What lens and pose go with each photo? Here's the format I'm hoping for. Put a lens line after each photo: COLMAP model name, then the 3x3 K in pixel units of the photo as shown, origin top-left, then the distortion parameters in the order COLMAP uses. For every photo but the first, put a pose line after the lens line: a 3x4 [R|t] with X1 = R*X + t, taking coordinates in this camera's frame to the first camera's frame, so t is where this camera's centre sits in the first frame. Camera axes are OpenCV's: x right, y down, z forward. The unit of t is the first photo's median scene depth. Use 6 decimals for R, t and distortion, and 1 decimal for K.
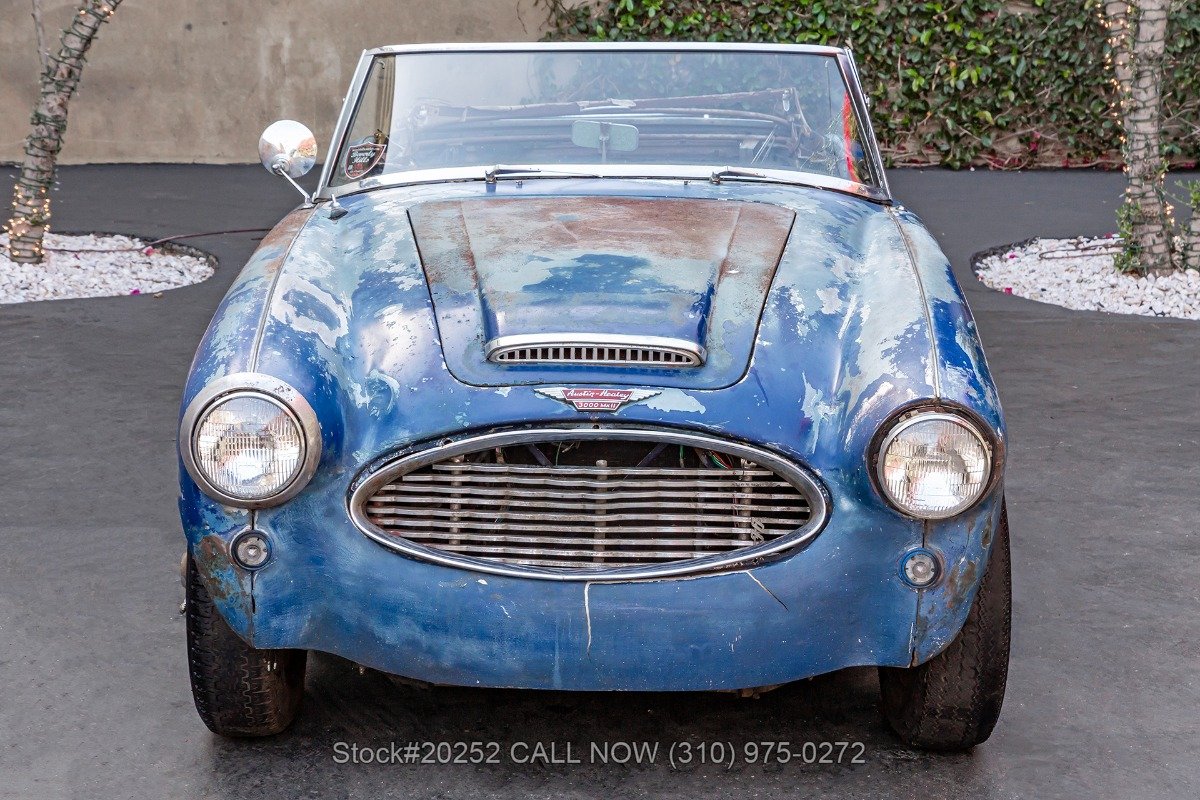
lens RADIAL K [[2235.3, 0, 600.0], [0, 2235.3, 400.0], [0, 0, 1]] dist [0.254273, 0.088160]
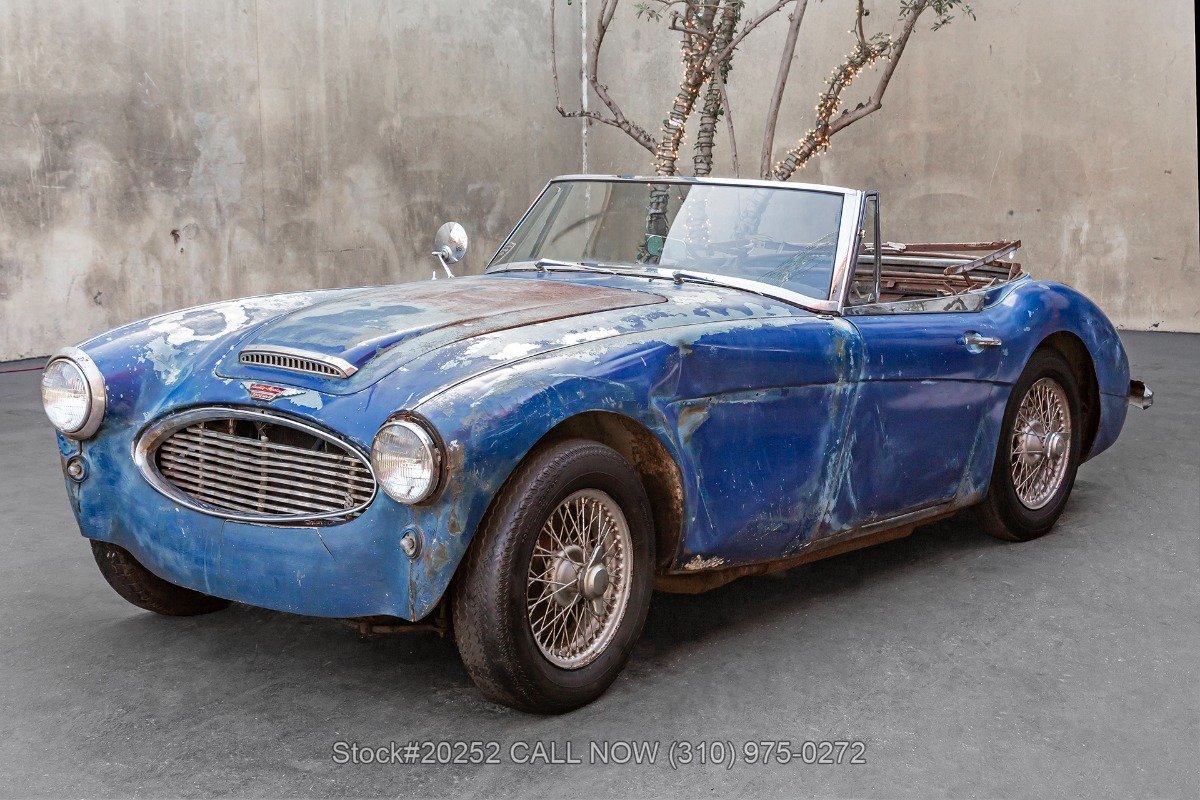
lens RADIAL K [[1871.4, 0, 652.4], [0, 1871.4, 400.2], [0, 0, 1]] dist [0.181243, -0.007004]
pose [[0.807342, 0.098114, -0.581869, 0.869334], [-0.146322, 0.988570, -0.036330, 0.011886], [0.571654, 0.114471, 0.812470, 0.185181]]
